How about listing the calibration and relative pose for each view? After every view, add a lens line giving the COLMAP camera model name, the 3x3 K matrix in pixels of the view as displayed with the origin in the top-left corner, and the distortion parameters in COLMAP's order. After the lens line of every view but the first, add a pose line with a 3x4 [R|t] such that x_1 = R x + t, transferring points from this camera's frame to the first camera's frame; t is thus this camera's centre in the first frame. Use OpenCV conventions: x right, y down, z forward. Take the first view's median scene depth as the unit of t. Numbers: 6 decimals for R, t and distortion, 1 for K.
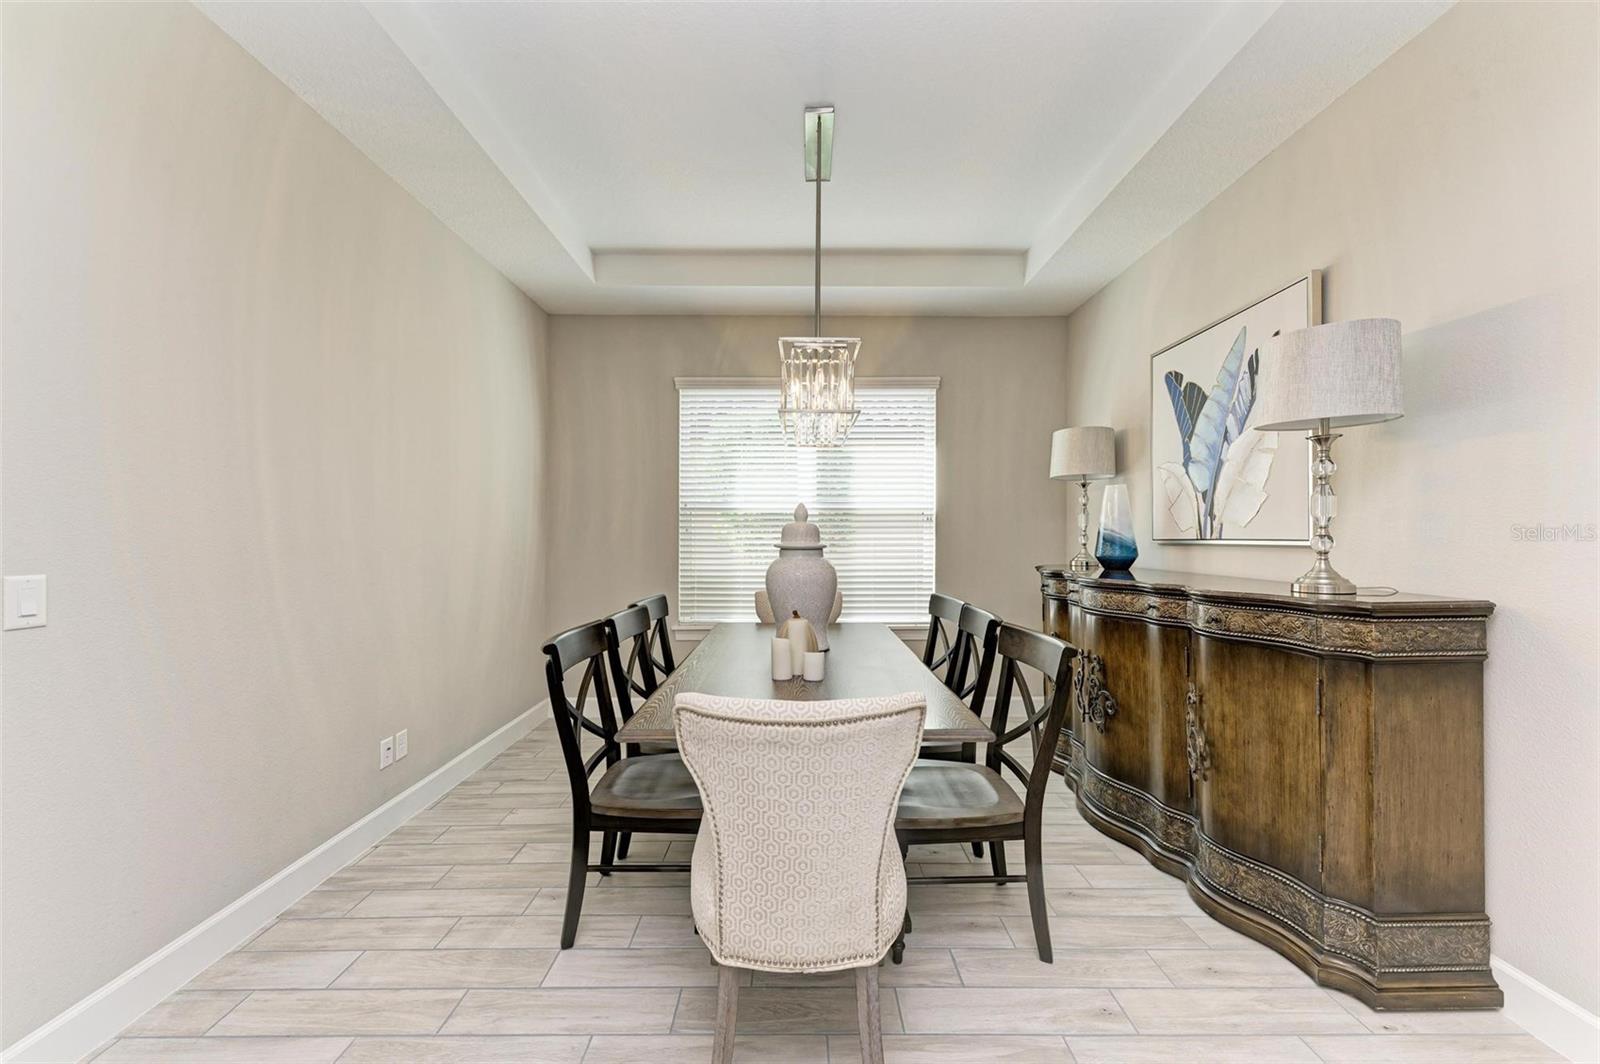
lens RADIAL K [[605.0, 0, 798.9], [0, 605.0, 537.4], [0, 0, 1]] dist [0.003541, -0.000239]
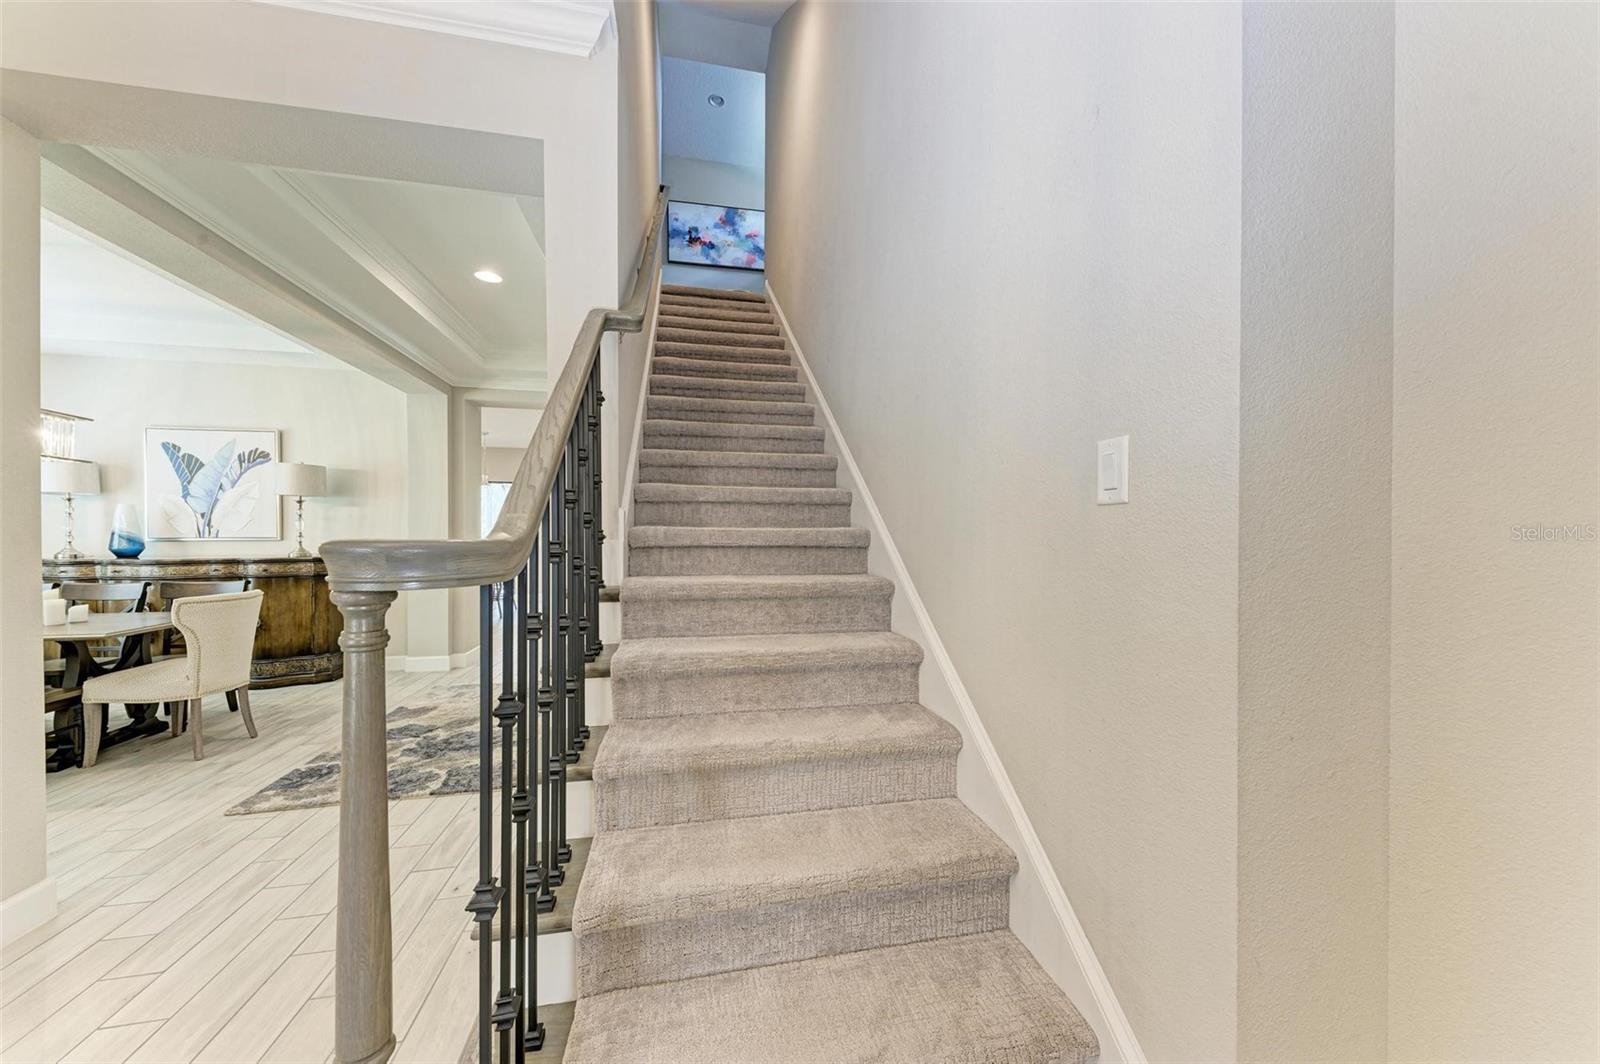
lens RADIAL K [[570.2, 0, 794.1], [0, 570.2, 538.8], [0, 0, 1]] dist [0.009673, -0.001381]
pose [[-0.190767, -0.006516, 0.981614, -1.492756], [0.002410, 0.999972, 0.007106, -0.002305], [-0.981632, 0.003721, -0.190746, -0.502223]]
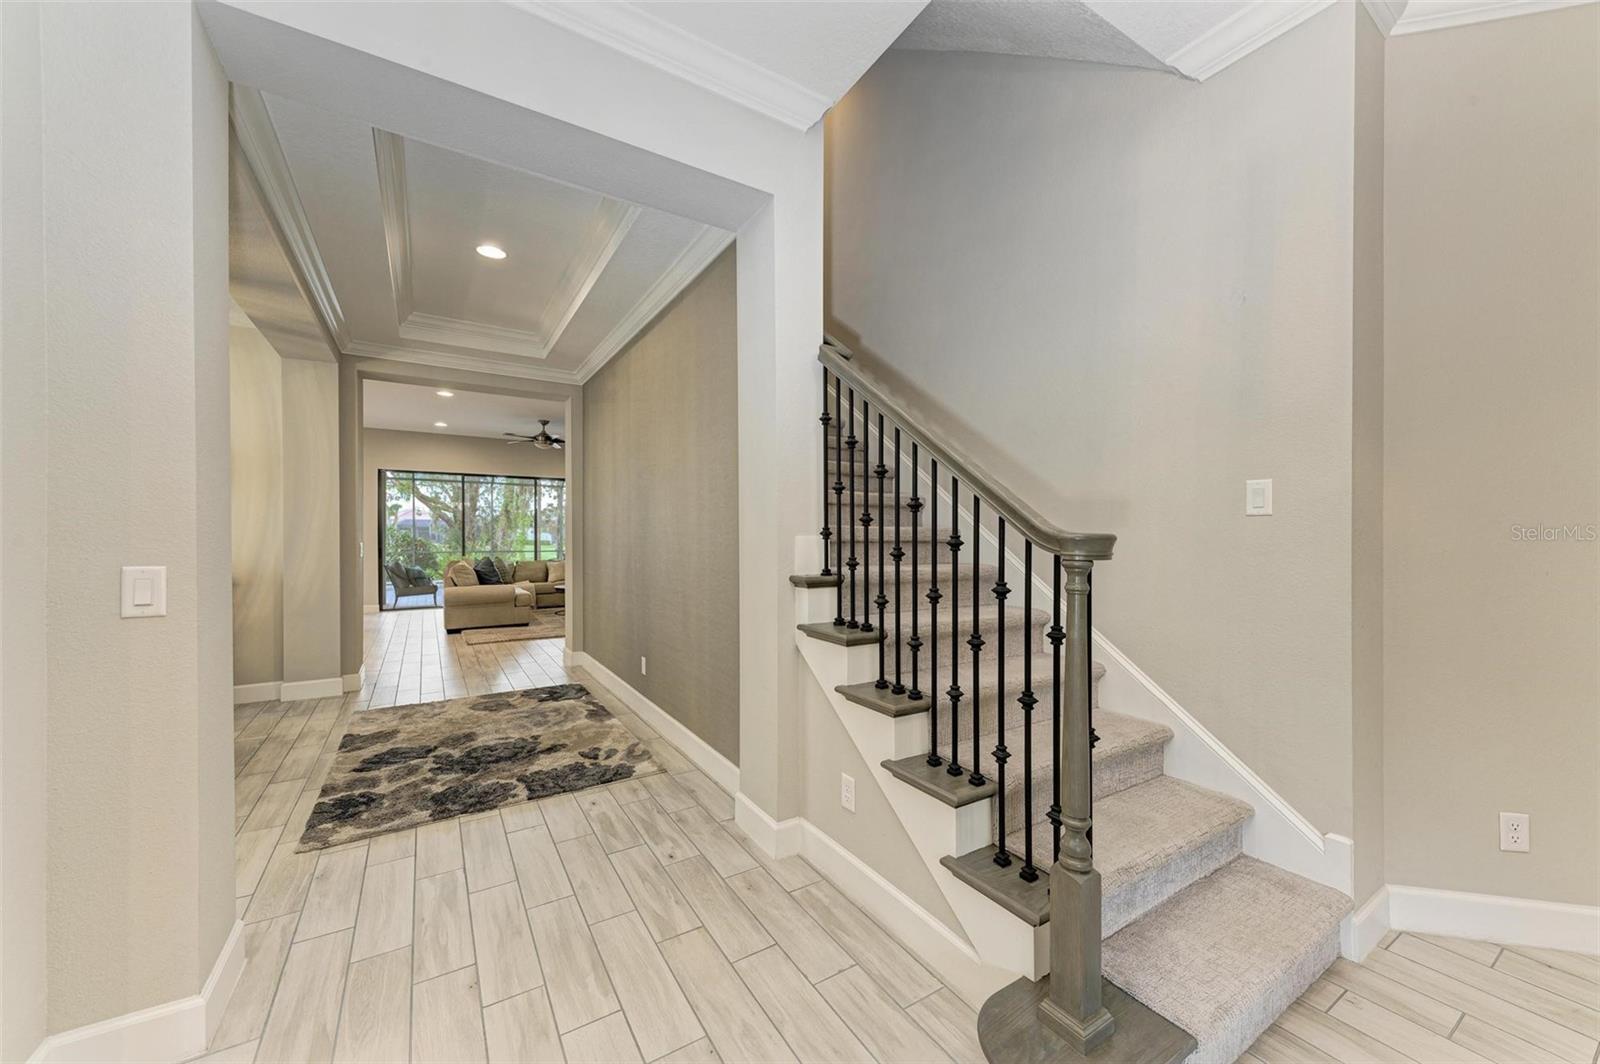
lens RADIAL K [[605.0, 0, 798.5], [0, 605.0, 534.5], [0, 0, 1]] dist [0.003541, -0.000239]
pose [[-0.523416, -0.001204, 0.852076, -1.506104], [0.000871, 0.999998, 0.001949, 0.000981], [-0.852077, 0.001762, -0.523414, 0.367424]]
